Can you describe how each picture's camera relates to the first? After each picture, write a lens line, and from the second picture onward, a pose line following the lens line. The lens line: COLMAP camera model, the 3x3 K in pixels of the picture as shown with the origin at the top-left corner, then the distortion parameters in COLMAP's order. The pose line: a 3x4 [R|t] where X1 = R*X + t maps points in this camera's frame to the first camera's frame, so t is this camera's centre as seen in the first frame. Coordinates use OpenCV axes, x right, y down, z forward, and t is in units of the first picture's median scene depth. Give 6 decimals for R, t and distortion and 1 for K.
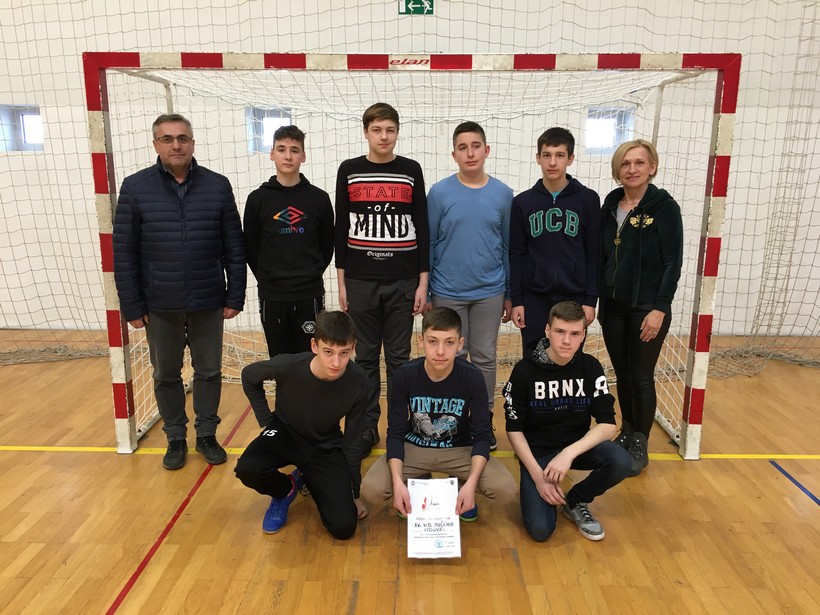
lens RADIAL K [[699.2, 0, 405.4], [0, 699.2, 311.6], [0, 0, 1]] dist [0.095152, -0.141977]
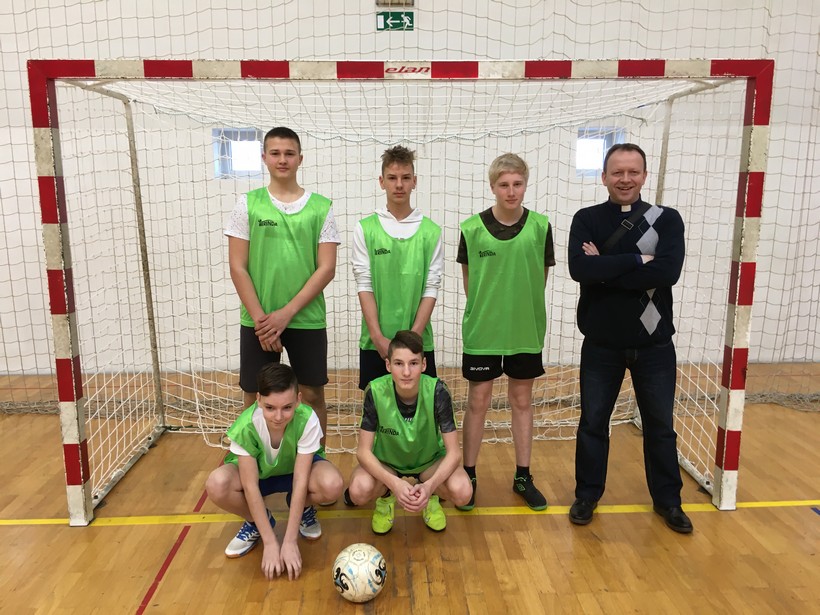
lens RADIAL K [[698.6, 0, 406.5], [0, 698.6, 308.7], [0, 0, 1]] dist [0.086579, -0.126445]
pose [[0.998293, -0.020661, 0.054622, -0.047580], [0.022909, 0.998902, -0.040854, -0.018950], [-0.053718, 0.042036, 0.997671, 0.128255]]
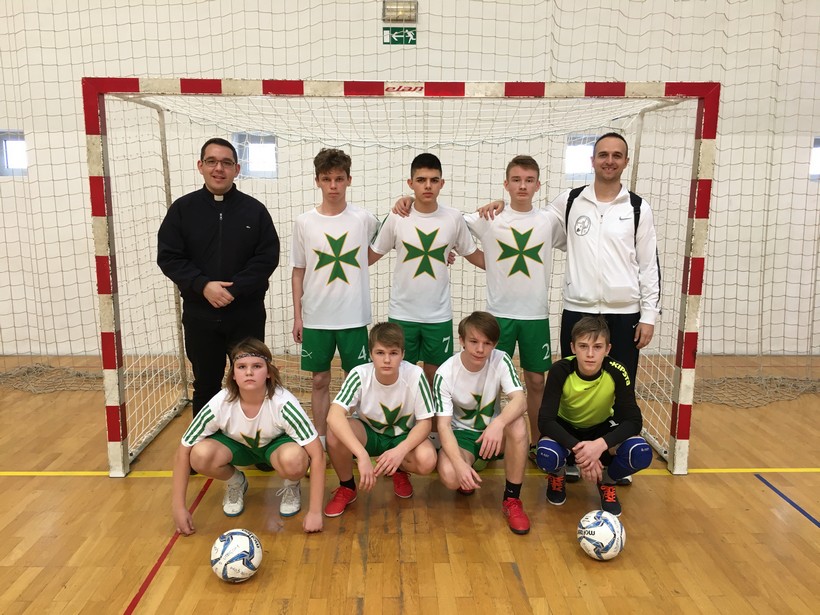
lens RADIAL K [[701.8, 0, 404.6], [0, 701.8, 312.7], [0, 0, 1]] dist [0.091955, -0.139944]
pose [[0.999262, -0.006393, 0.037867, -0.033265], [0.007771, 0.999309, -0.036348, 0.010315], [-0.037609, 0.036616, 0.998621, -0.019718]]
